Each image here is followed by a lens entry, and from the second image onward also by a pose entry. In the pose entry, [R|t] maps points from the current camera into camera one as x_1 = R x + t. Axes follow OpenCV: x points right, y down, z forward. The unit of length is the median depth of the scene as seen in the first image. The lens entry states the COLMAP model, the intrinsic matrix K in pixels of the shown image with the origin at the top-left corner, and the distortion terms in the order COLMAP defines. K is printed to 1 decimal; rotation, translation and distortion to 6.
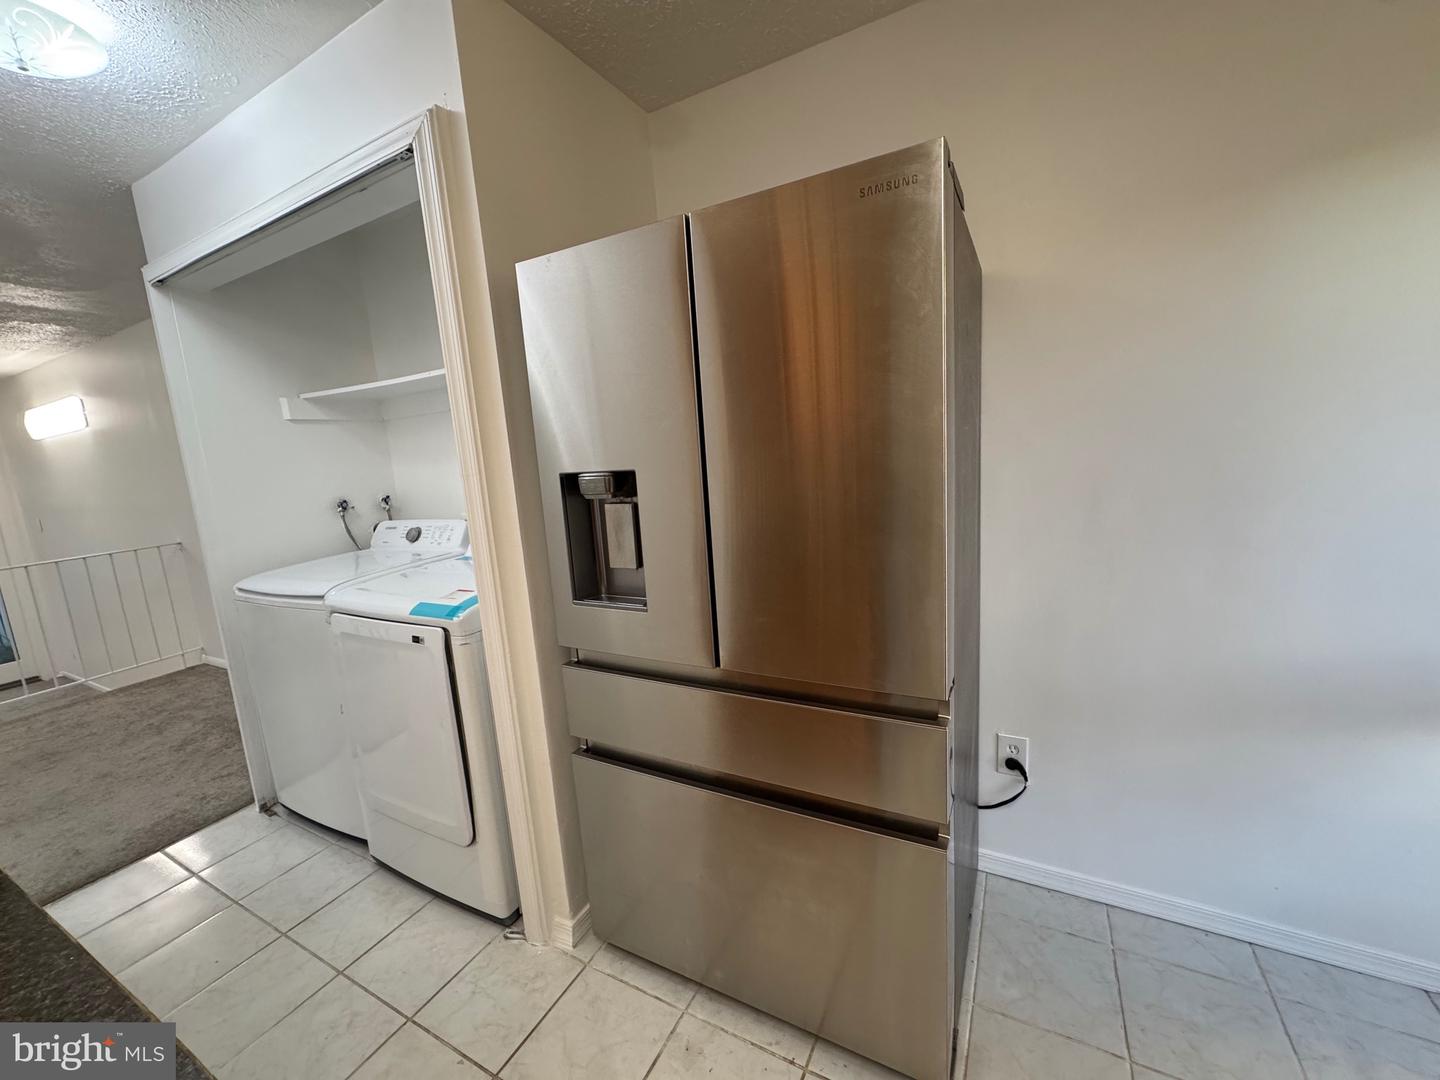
lens RADIAL K [[575.8, 0, 717.5], [0, 575.8, 537.7], [0, 0, 1]] dist [-0.001712, 0.000134]
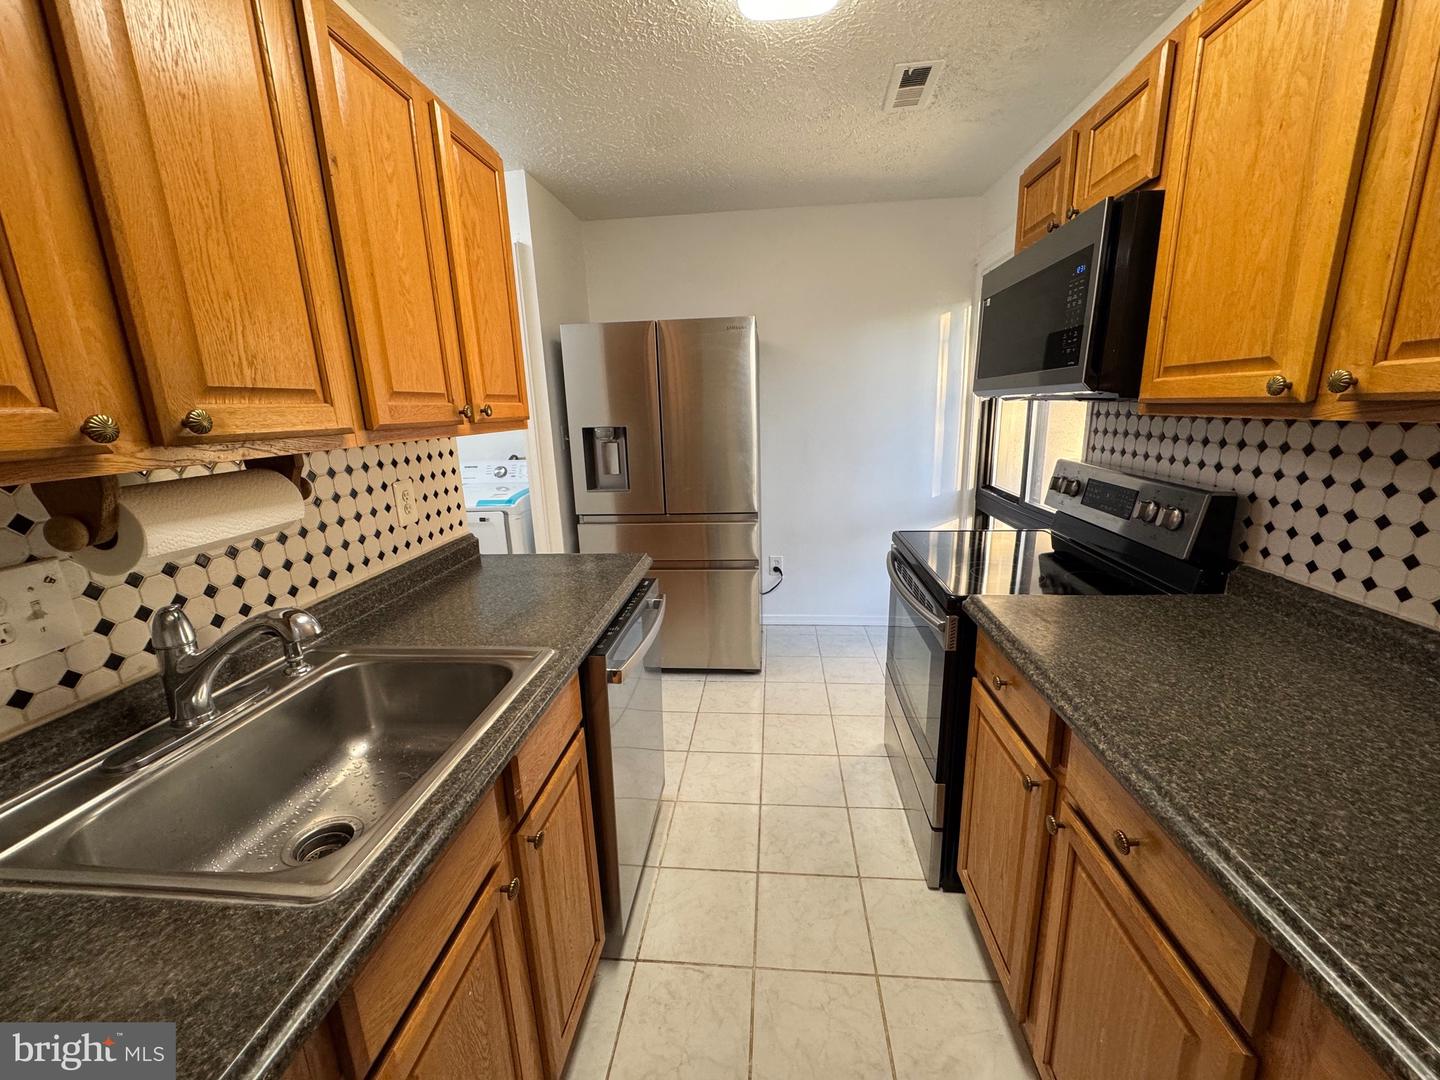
lens RADIAL K [[575.8, 0, 717.5], [0, 575.8, 537.7], [0, 0, 1]] dist [-0.001712, 0.000134]
pose [[0.920399, -0.050018, 0.387769, -0.548202], [0.030284, 0.997924, 0.056841, 0.153604], [-0.389807, -0.040573, 0.920002, -0.942007]]
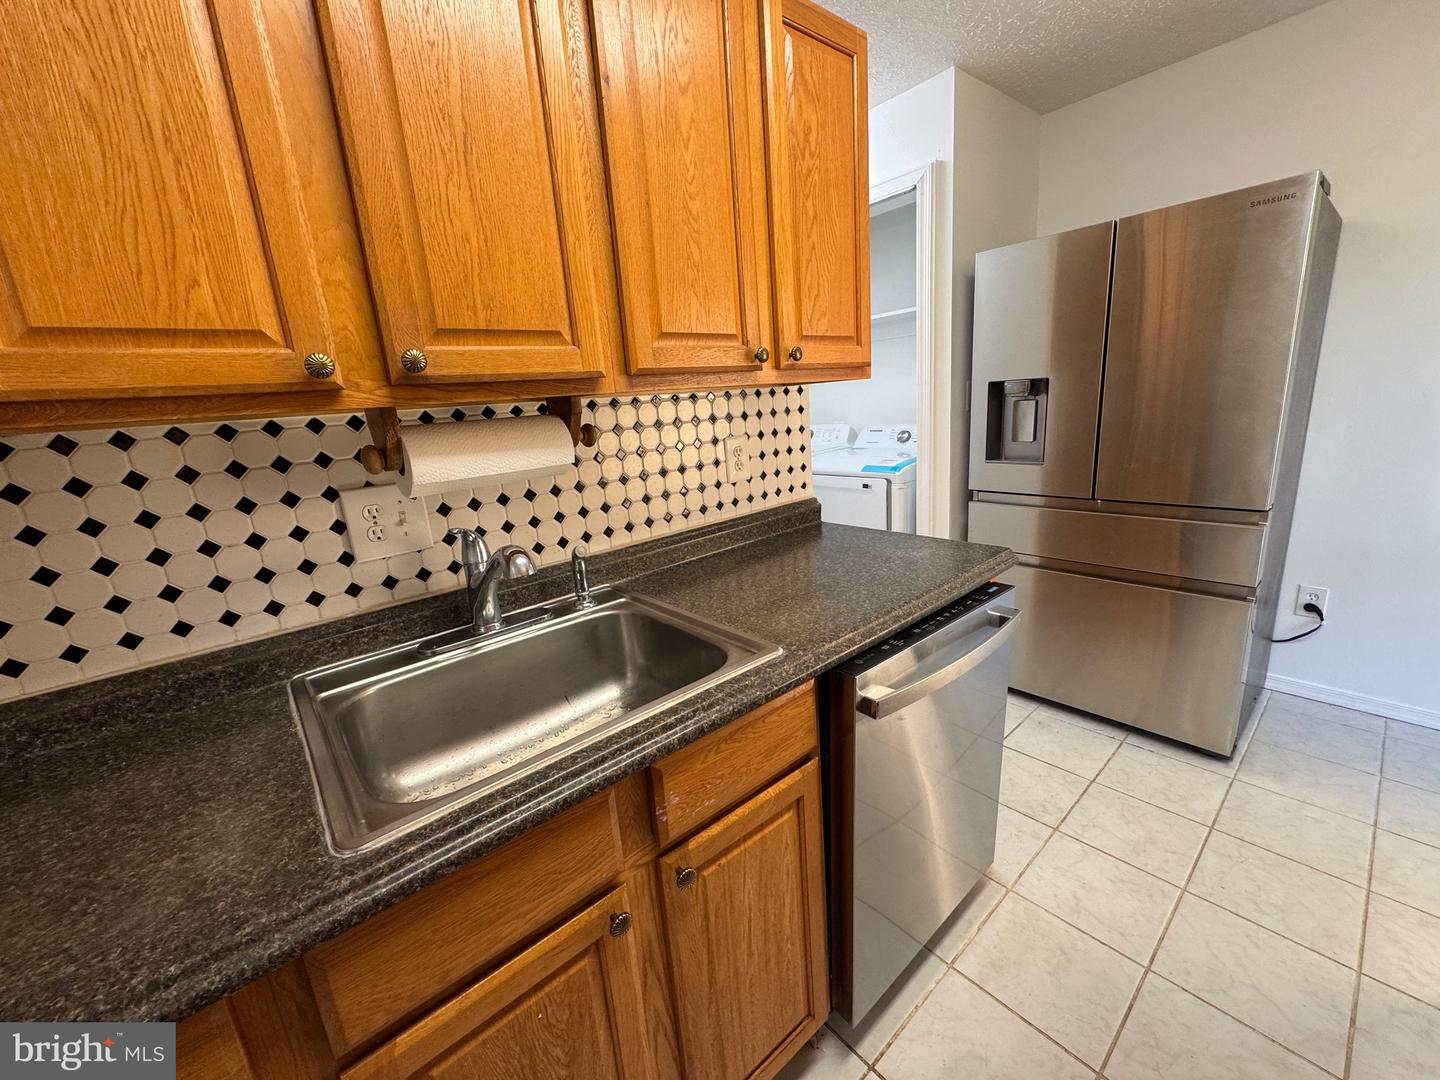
lens RADIAL K [[575.8, 0, 717.5], [0, 575.8, 537.7], [0, 0, 1]] dist [-0.001712, 0.000134]
pose [[0.932537, 0.084476, -0.351055, -0.323224], [-0.047195, 0.992423, 0.113443, 0.156678], [0.357978, -0.089221, 0.929458, -0.735709]]
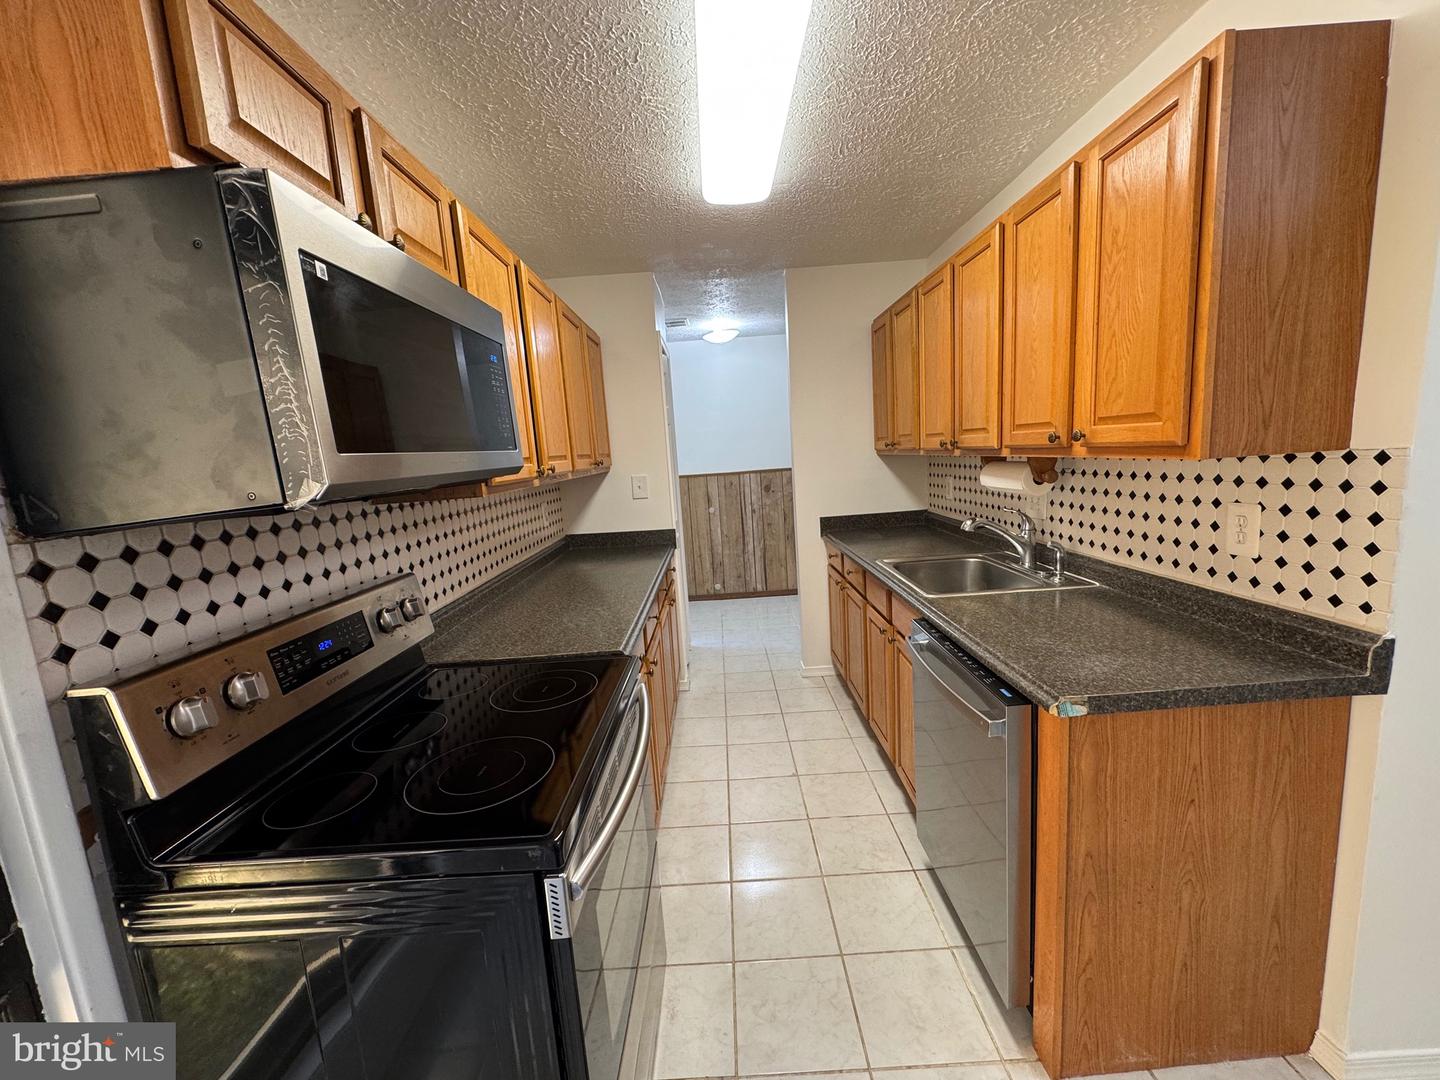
lens RADIAL K [[575.8, 0, 717.5], [0, 575.8, 537.7], [0, 0, 1]] dist [-0.001712, 0.000134]
pose [[-0.868112, 0.196418, -0.455853, 0.433127], [0.049329, 0.947968, 0.314520, -0.170953], [0.493911, 0.250552, -0.832632, 0.577839]]
